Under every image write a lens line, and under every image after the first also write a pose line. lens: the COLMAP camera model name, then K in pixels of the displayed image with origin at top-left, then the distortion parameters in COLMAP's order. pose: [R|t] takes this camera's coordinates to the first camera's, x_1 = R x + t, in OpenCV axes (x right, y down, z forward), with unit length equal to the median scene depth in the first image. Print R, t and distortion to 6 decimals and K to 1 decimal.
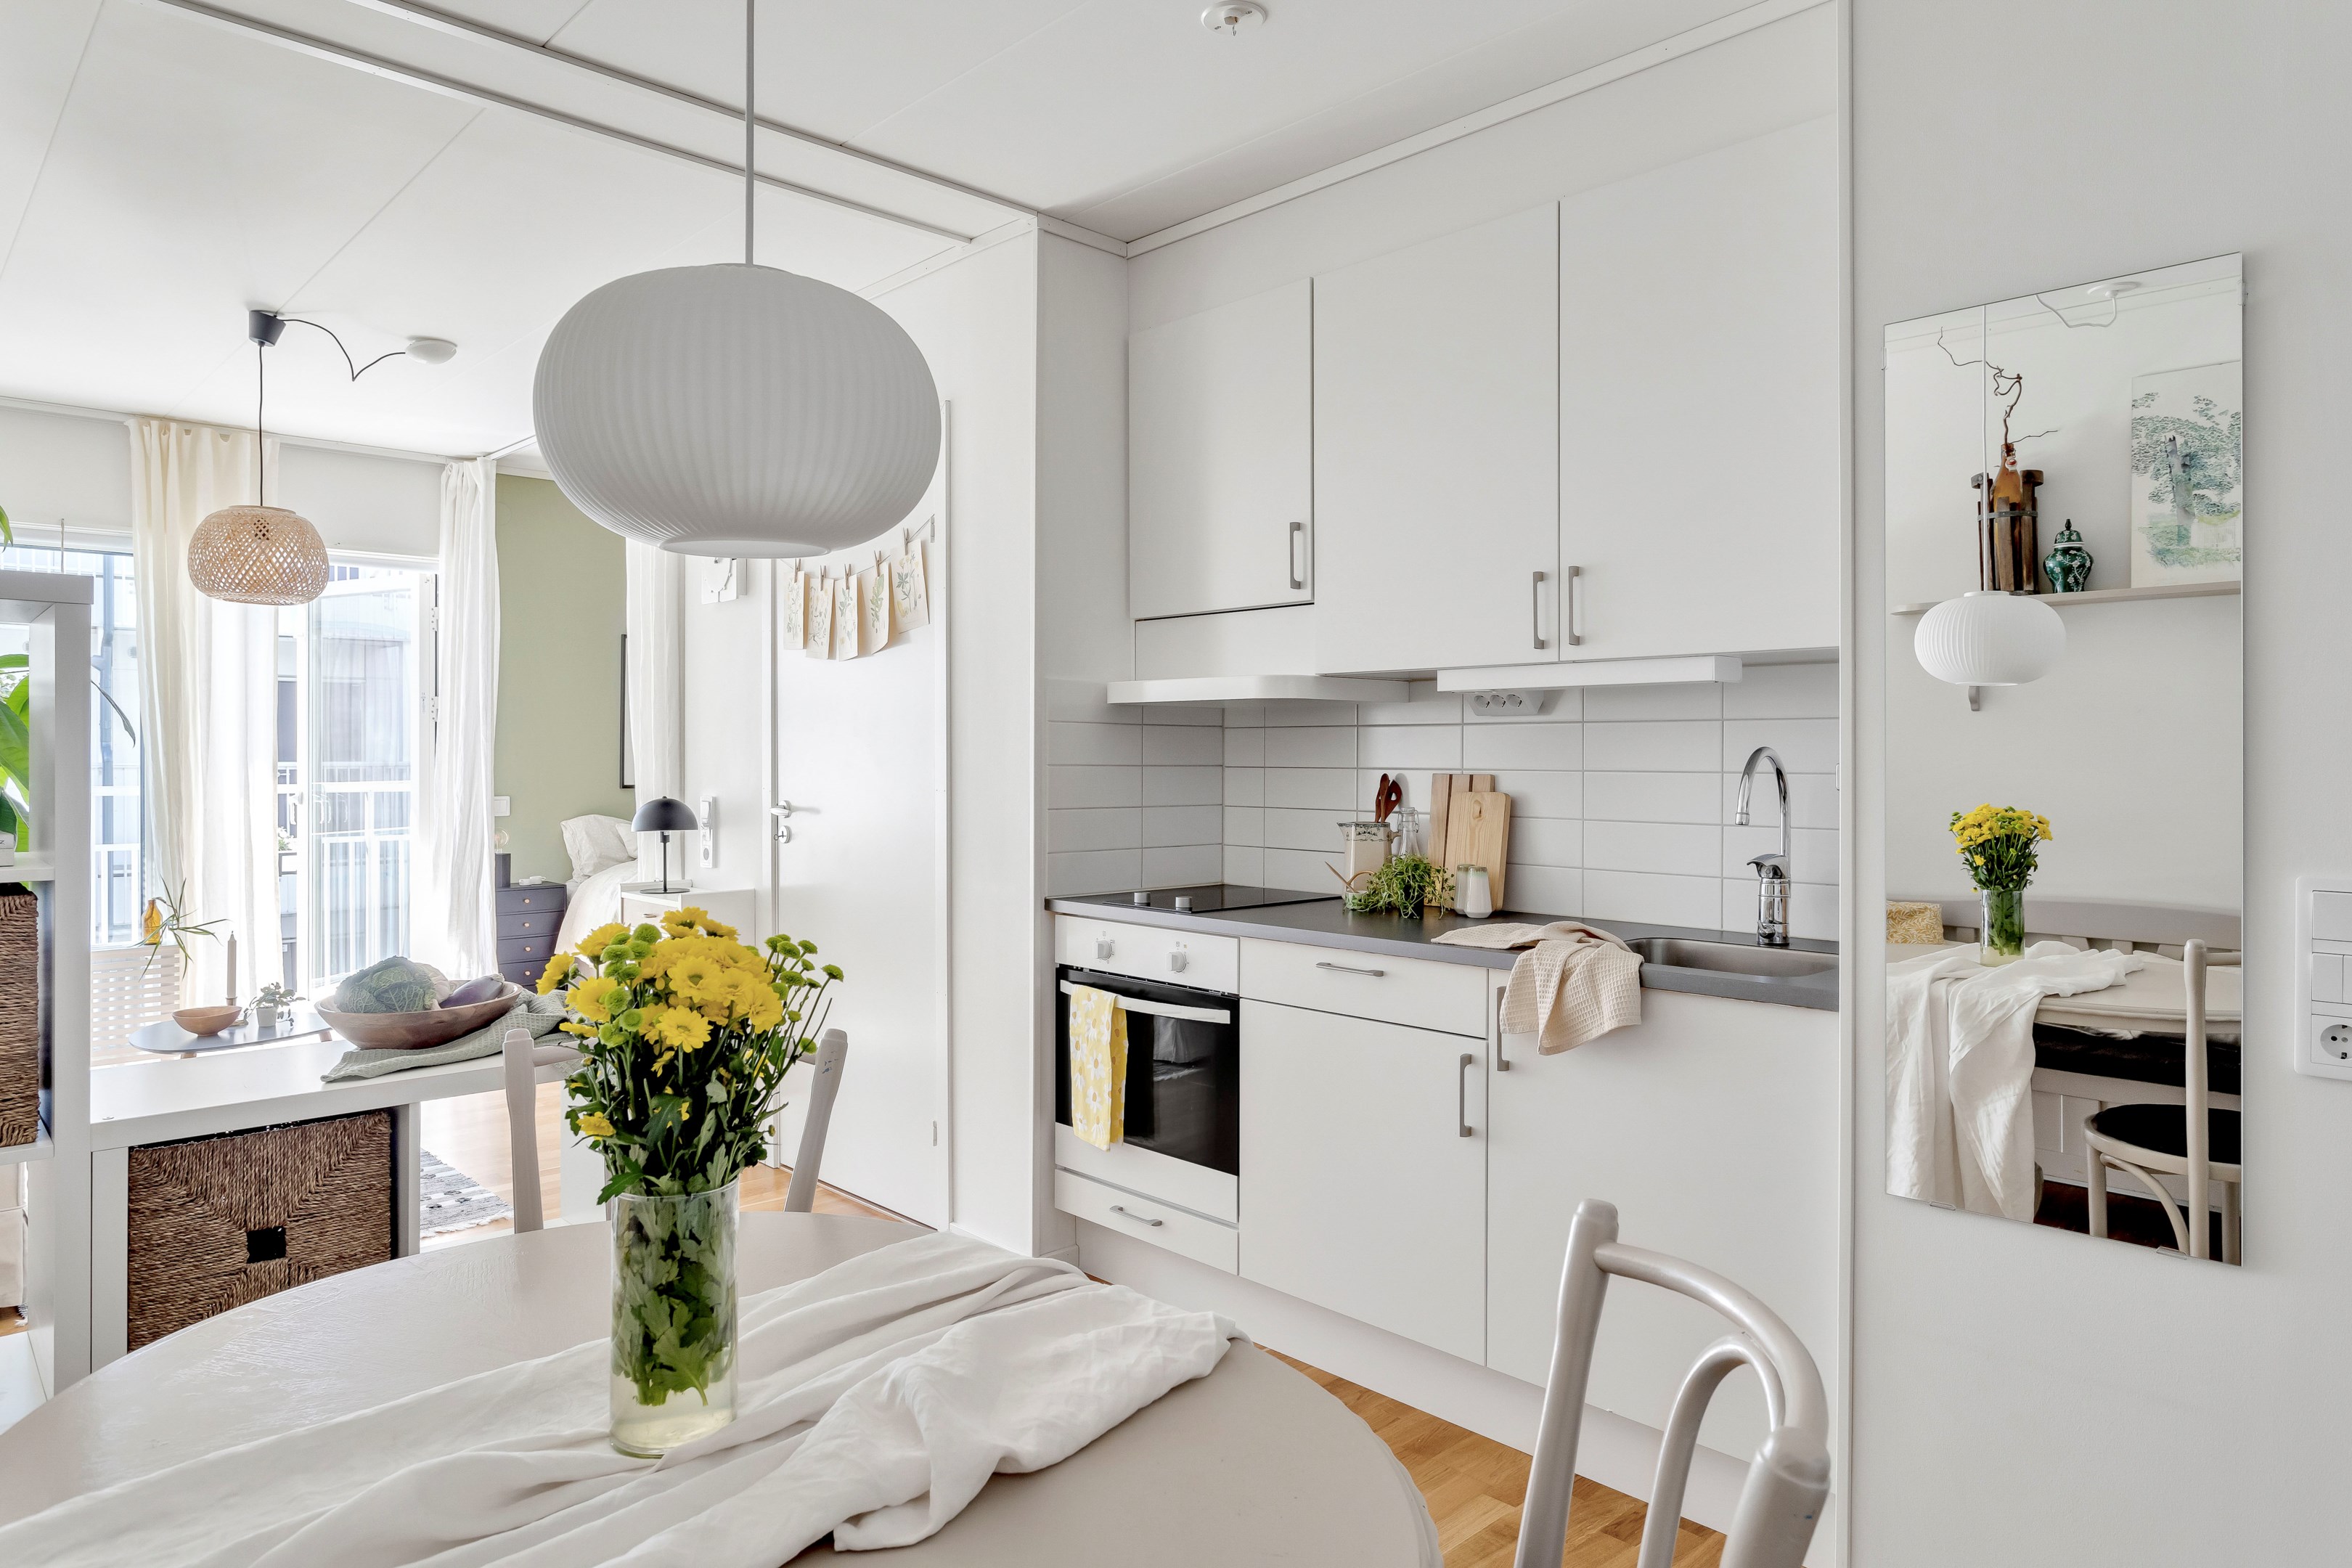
lens RADIAL K [[1420.8, 0, 1181.7], [0, 1420.8, 748.5], [0, 0, 1]] dist [0.002543, 0.000198]
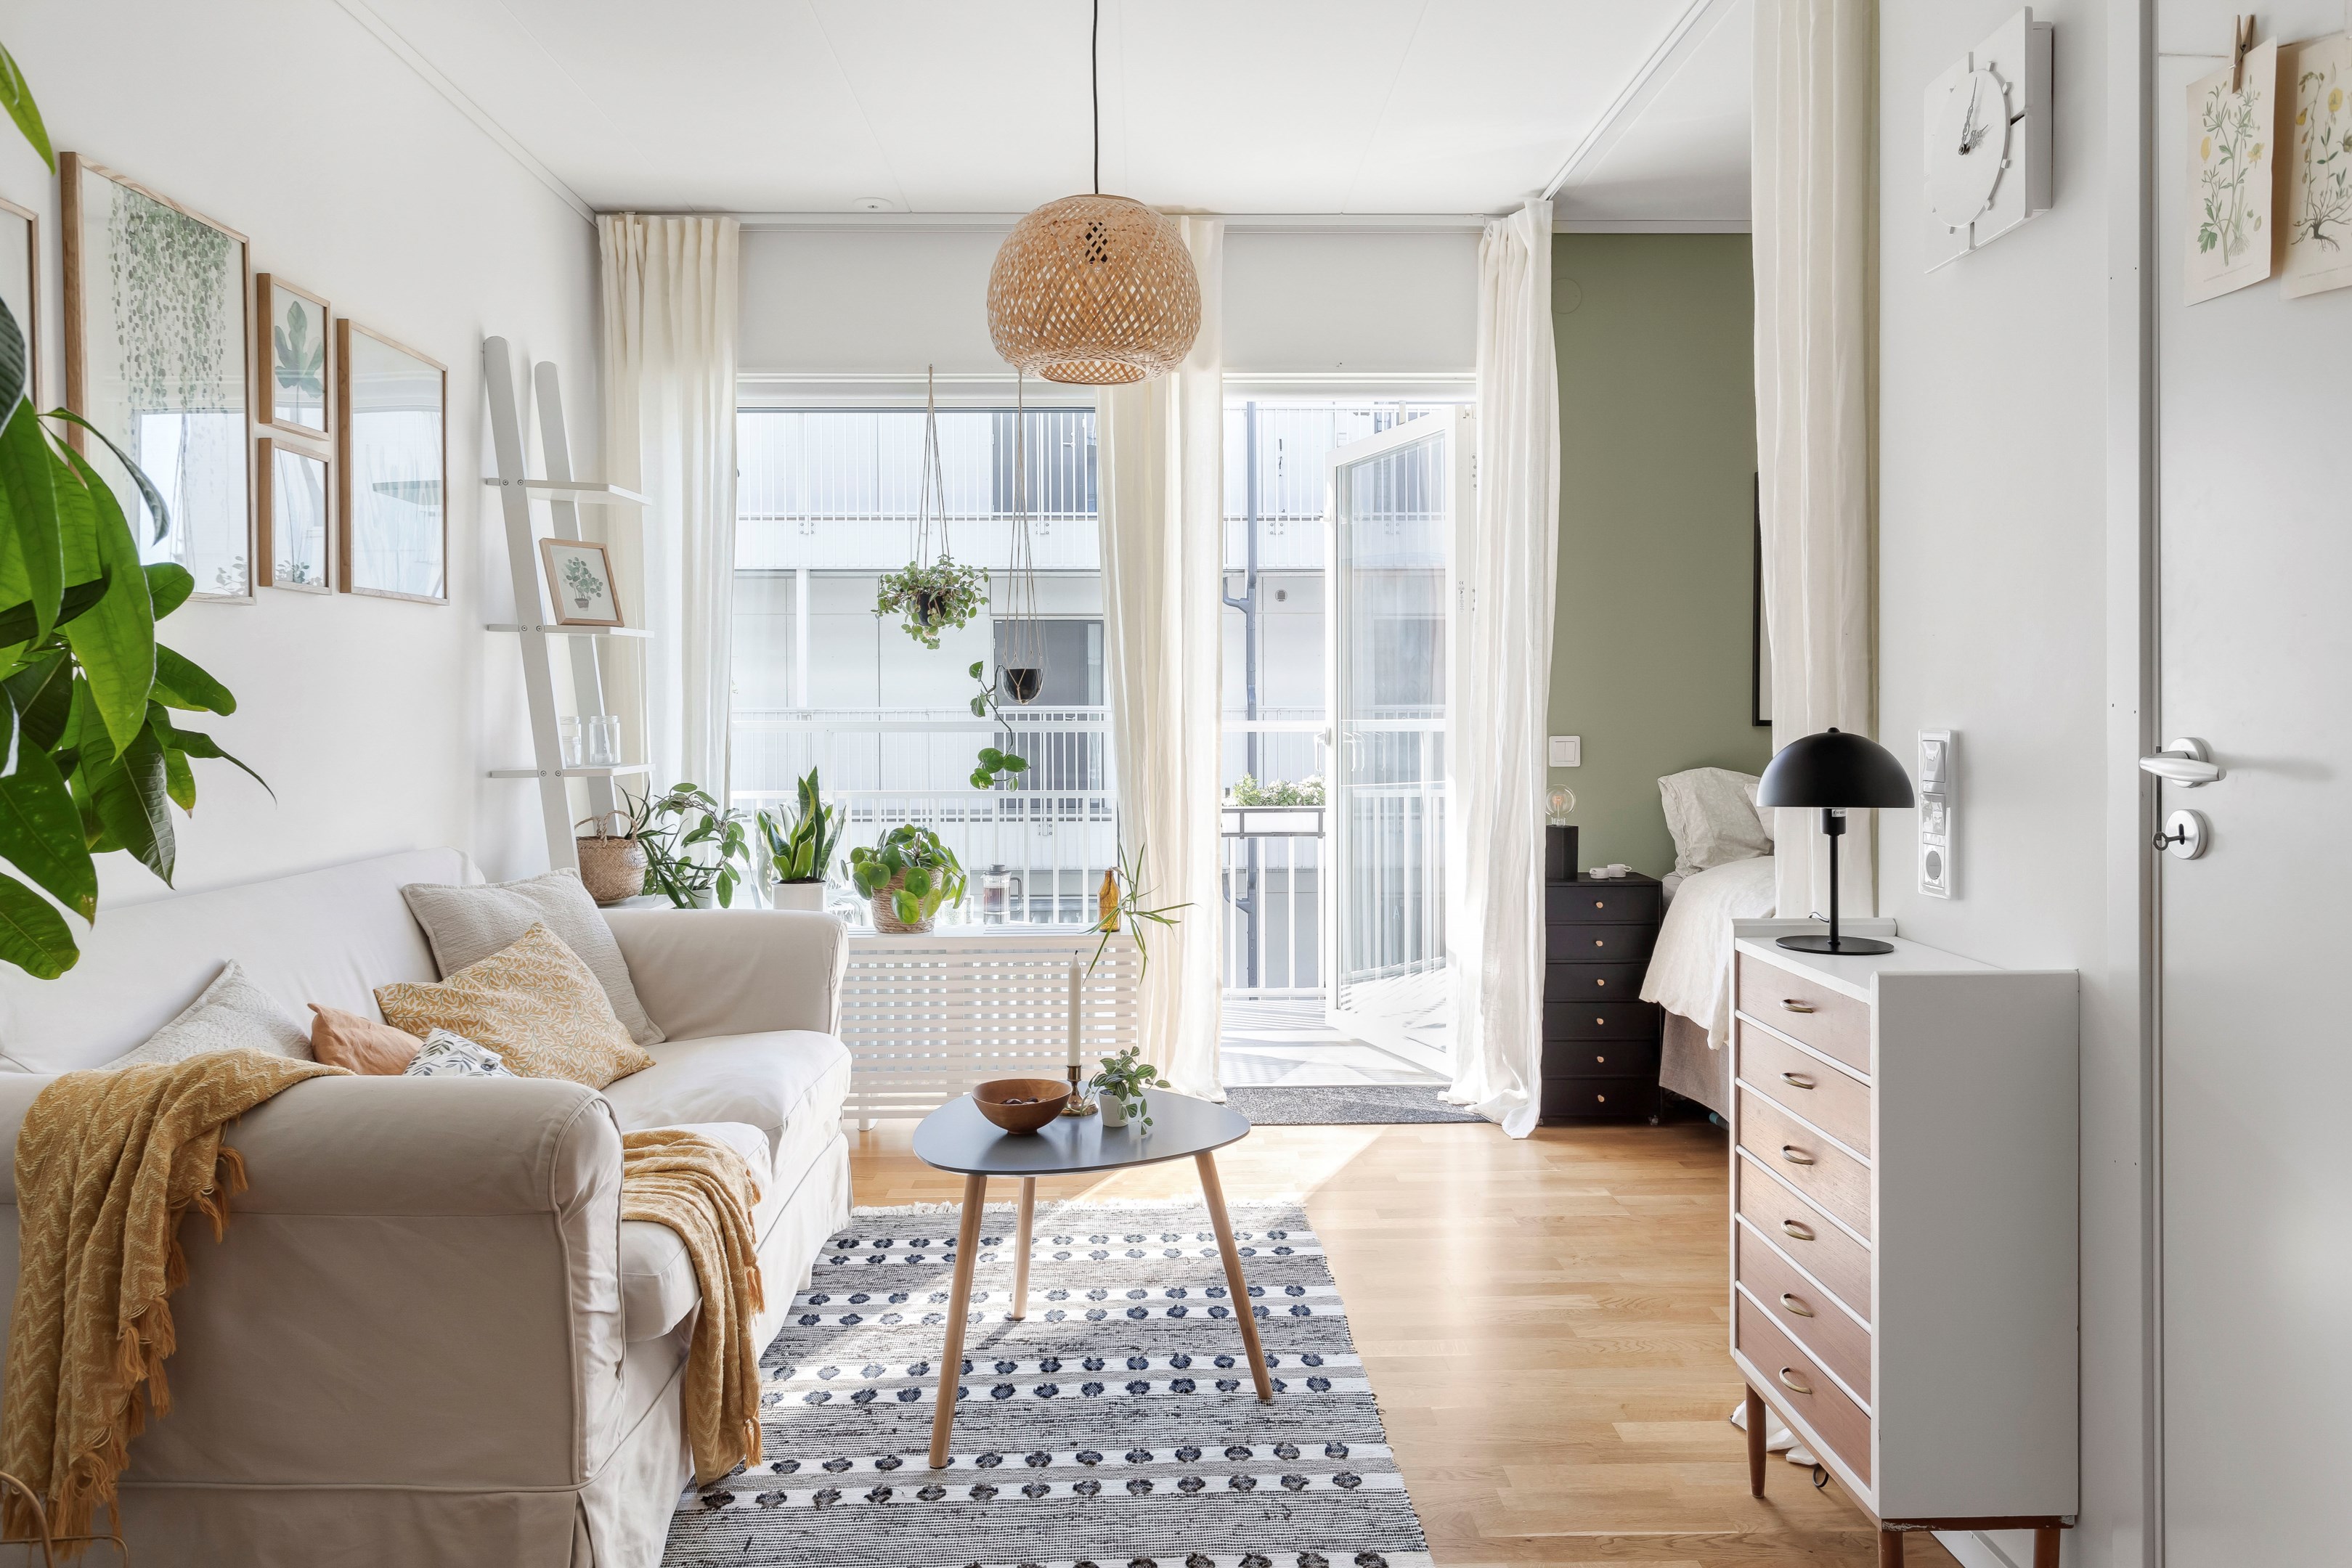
lens RADIAL K [[1569.7, 0, 1178.9], [0, 1569.7, 708.9], [0, 0, 1]] dist [-0.000245, 0.000320]
pose [[0.742223, -0.000497, -0.670153, -0.168276], [0.005125, 0.999975, 0.004934, 0.021514], [0.670134, -0.007097, 0.742206, 0.450094]]
